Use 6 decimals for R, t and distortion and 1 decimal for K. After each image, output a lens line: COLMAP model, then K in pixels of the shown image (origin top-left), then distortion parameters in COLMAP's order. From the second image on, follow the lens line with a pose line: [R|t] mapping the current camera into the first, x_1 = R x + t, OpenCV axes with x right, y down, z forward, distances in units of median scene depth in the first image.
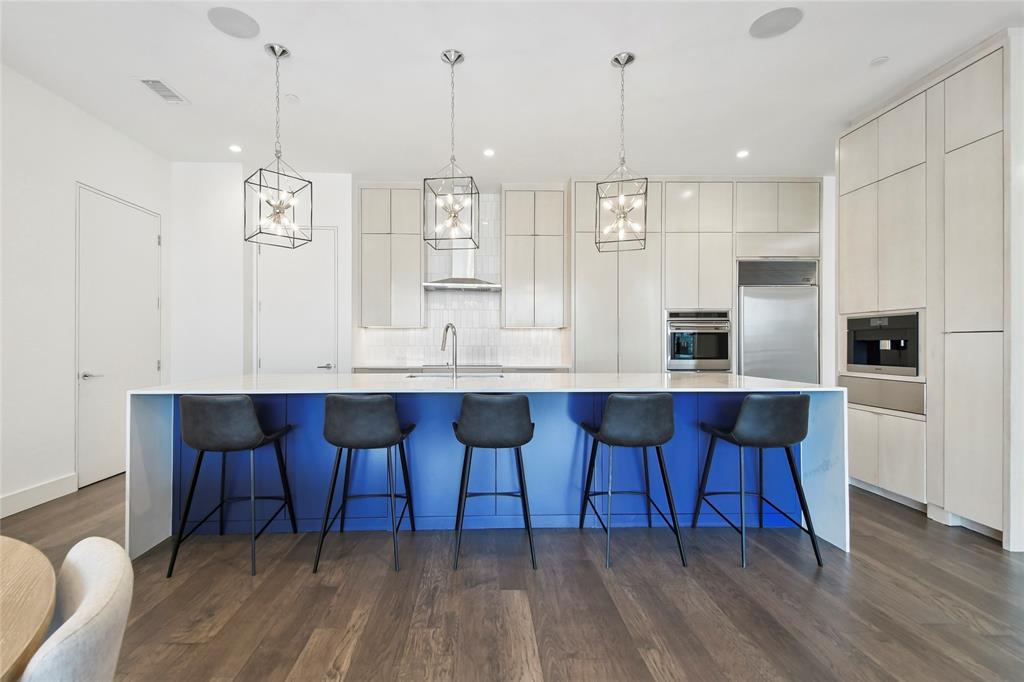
lens RADIAL K [[458.0, 0, 492.2], [0, 458.0, 340.7], [0, 0, 1]] dist [0.025392, -0.009269]
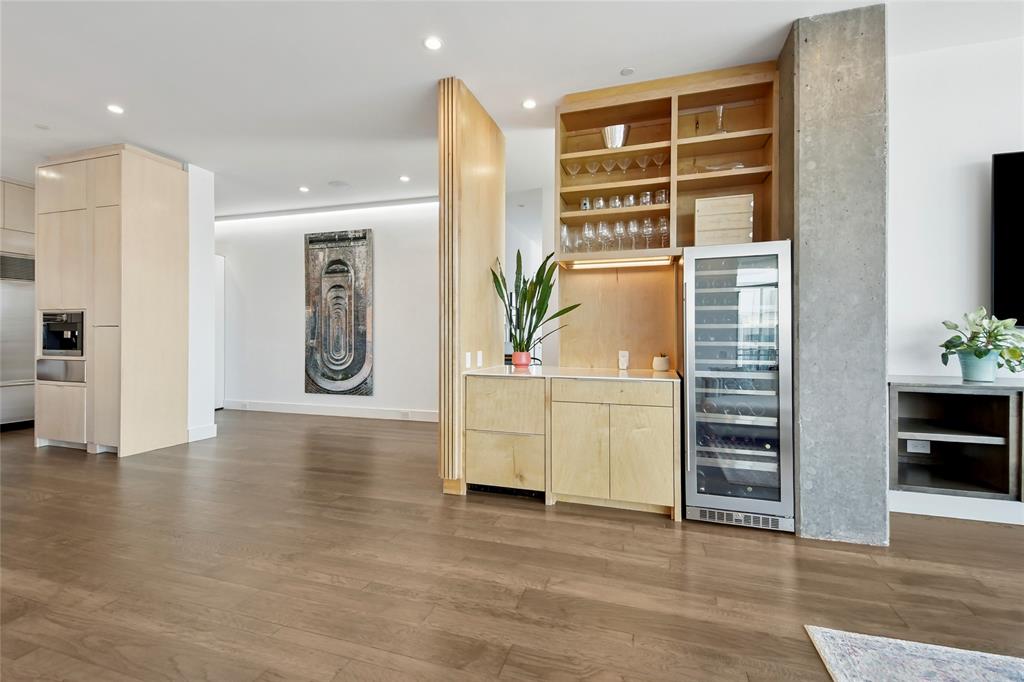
lens RADIAL K [[458.0, 0, 506.2], [0, 458.0, 338.7], [0, 0, 1]] dist [0.025392, -0.009269]
pose [[0.341745, -0.003920, 0.939785, 0.013041], [-0.007783, 0.999945, 0.007001, 0.001702], [-0.939761, -0.009707, 0.341695, -0.721785]]
